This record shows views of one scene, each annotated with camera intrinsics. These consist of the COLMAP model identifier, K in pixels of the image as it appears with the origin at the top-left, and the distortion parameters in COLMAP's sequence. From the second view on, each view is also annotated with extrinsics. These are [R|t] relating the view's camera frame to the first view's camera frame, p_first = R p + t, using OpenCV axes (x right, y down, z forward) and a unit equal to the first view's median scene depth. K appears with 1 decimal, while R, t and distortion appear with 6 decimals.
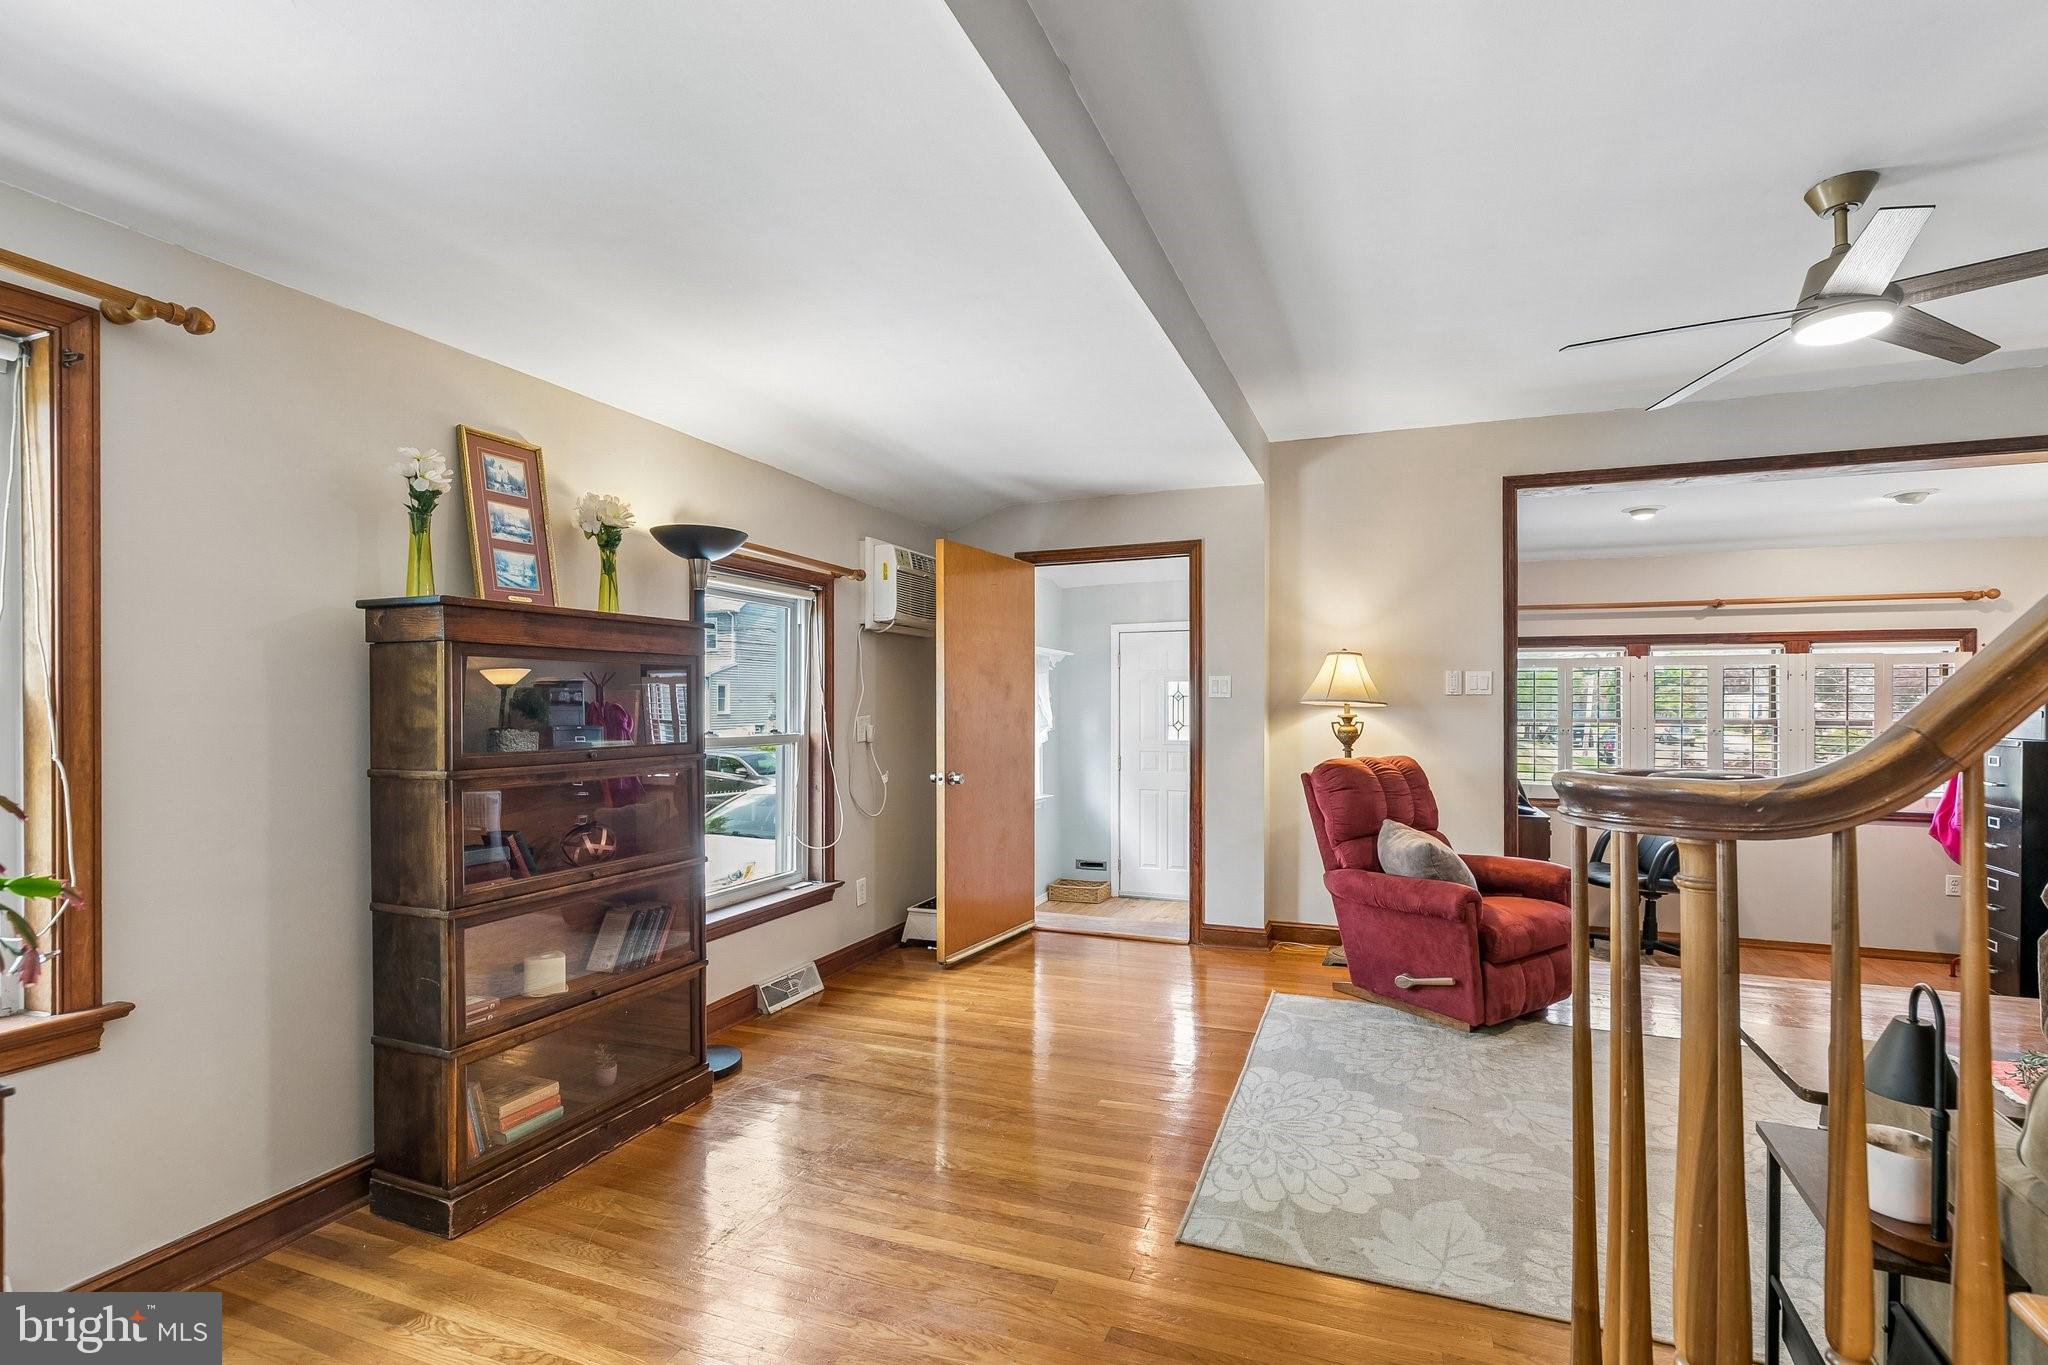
lens RADIAL K [[967.6, 0, 1024.0], [0, 967.6, 682.5], [0, 0, 1]] dist [-0.001922, -0.000198]
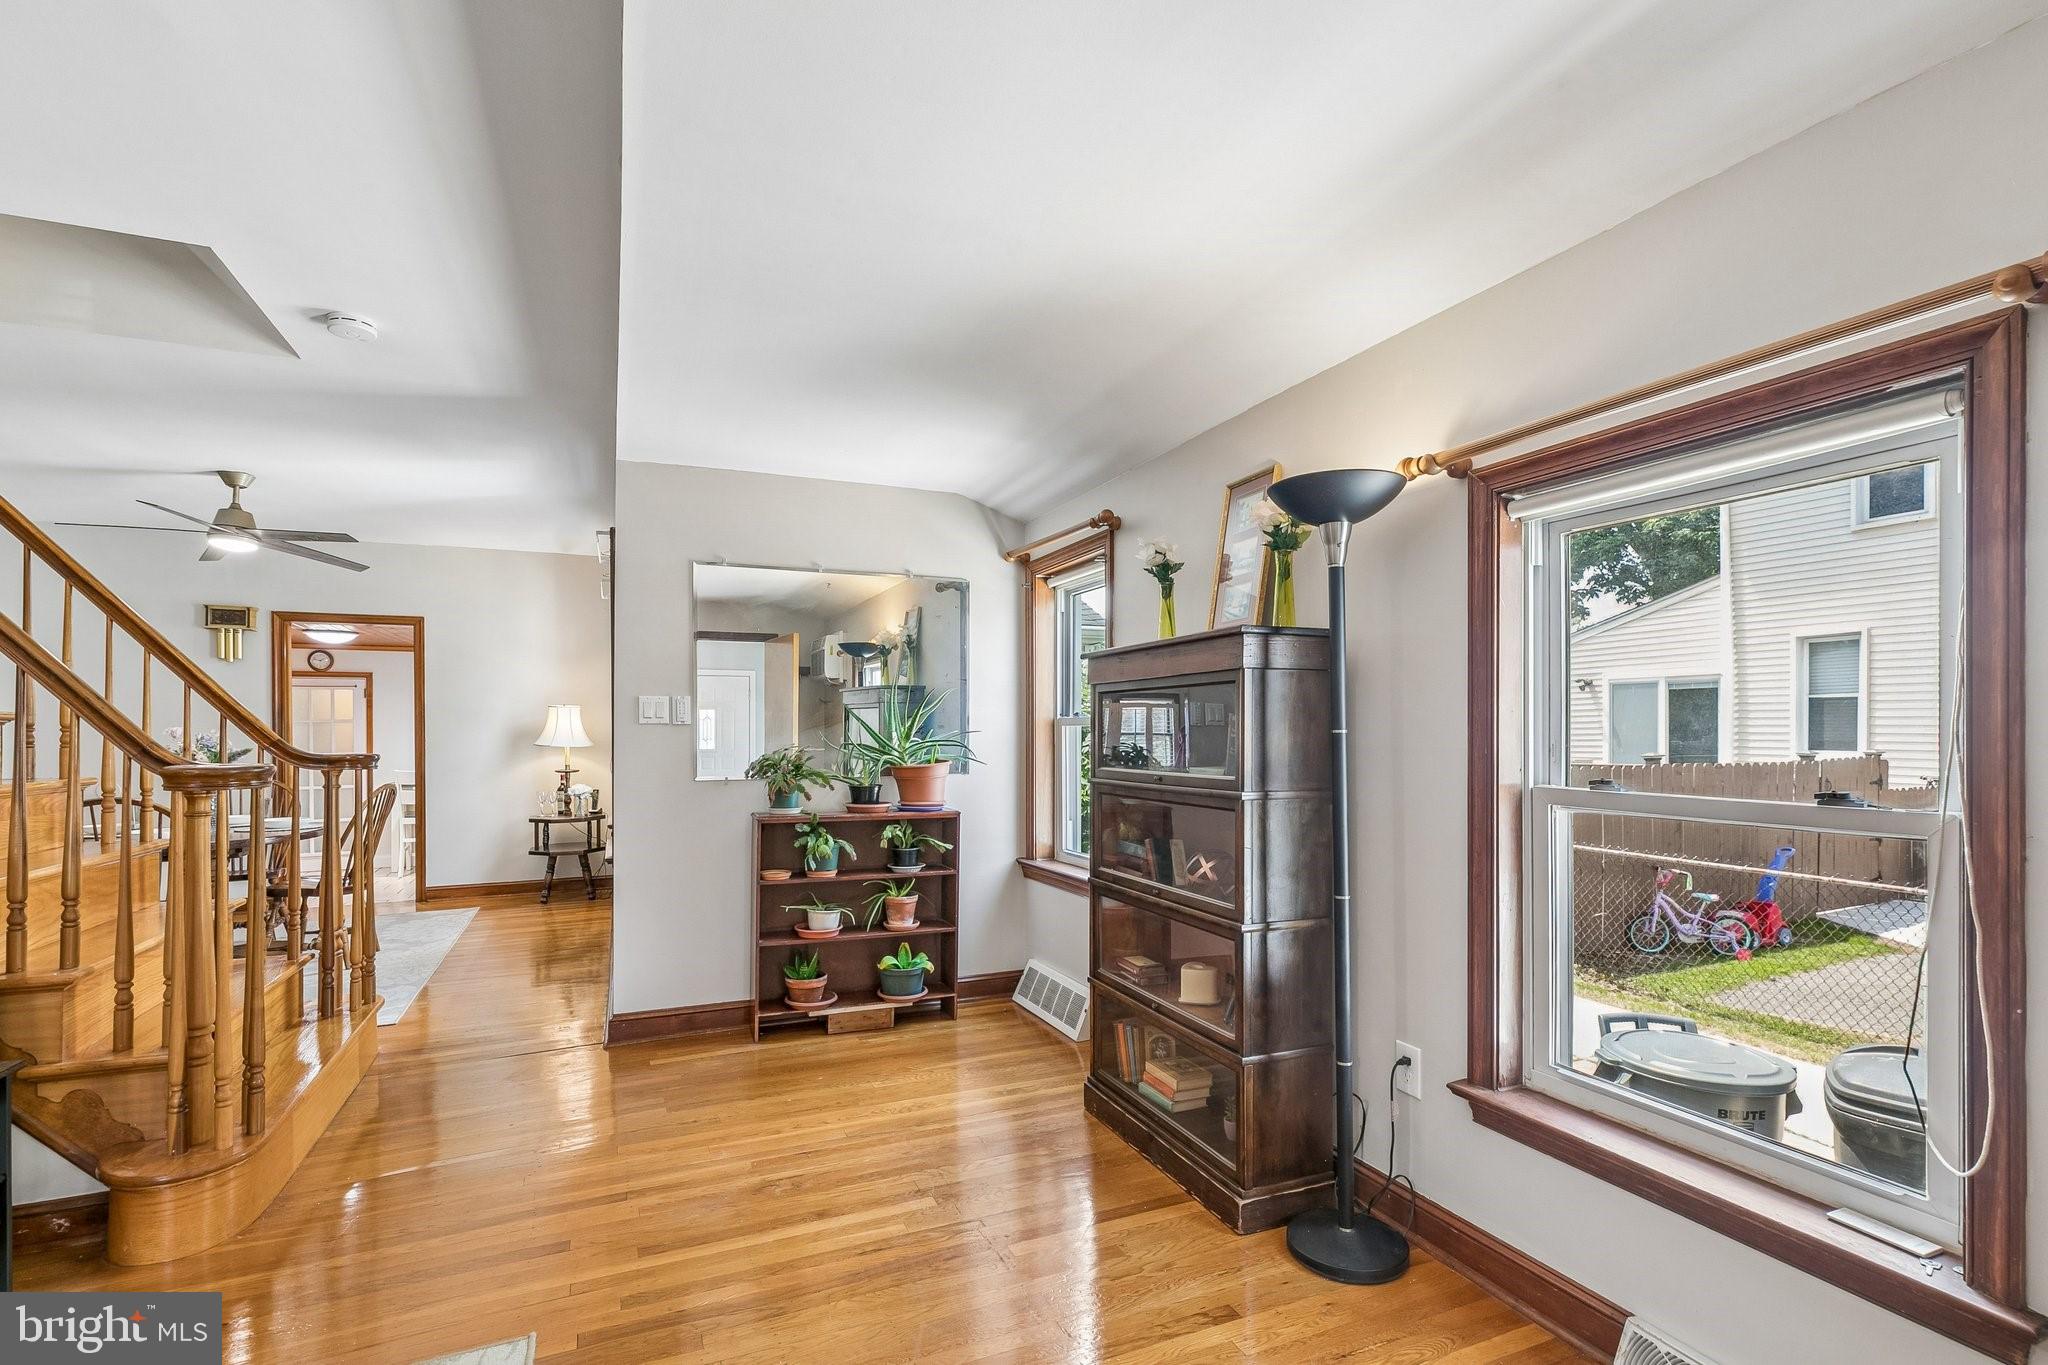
lens RADIAL K [[954.7, 0, 1026.2], [0, 954.7, 730.5], [0, 0, 1]] dist [0.004044, 0.000265]
pose [[-0.703659, 0.001890, -0.710535, 0.315406], [0.016775, 0.999762, -0.013954, 0.029467], [0.710340, -0.021738, -0.703523, 1.328444]]
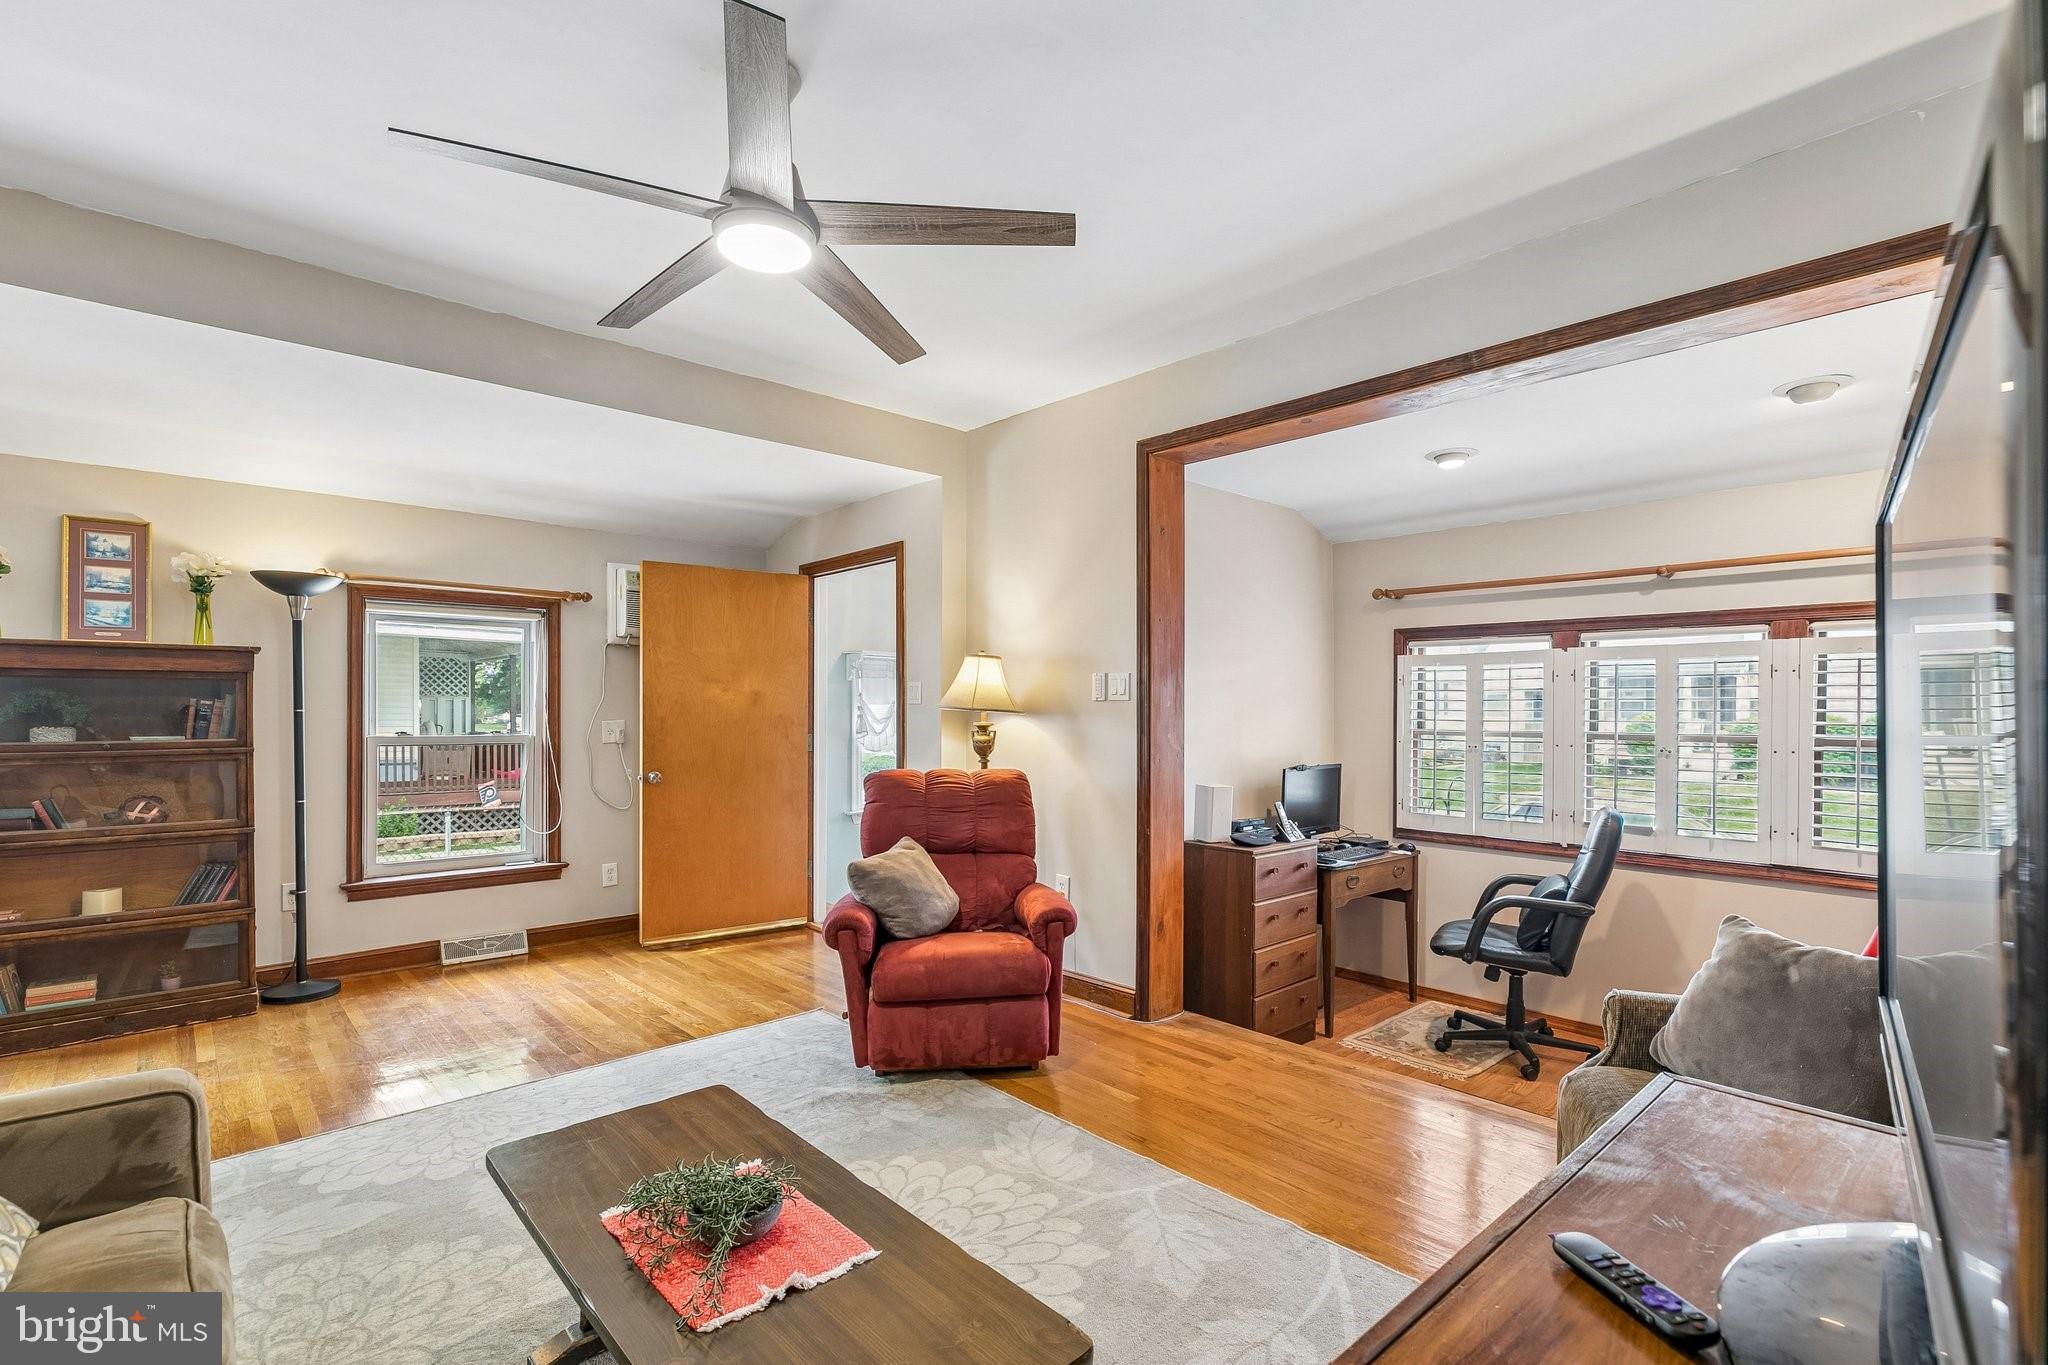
lens RADIAL K [[947.8, 0, 1019.0], [0, 947.8, 697.9], [0, 0, 1]] dist [0.001247, -0.000092]
pose [[0.896761, -0.003560, -0.442501, 1.073469], [0.007552, 0.999945, 0.007261, 0.004839], [0.442451, -0.009853, 0.896739, 0.298474]]
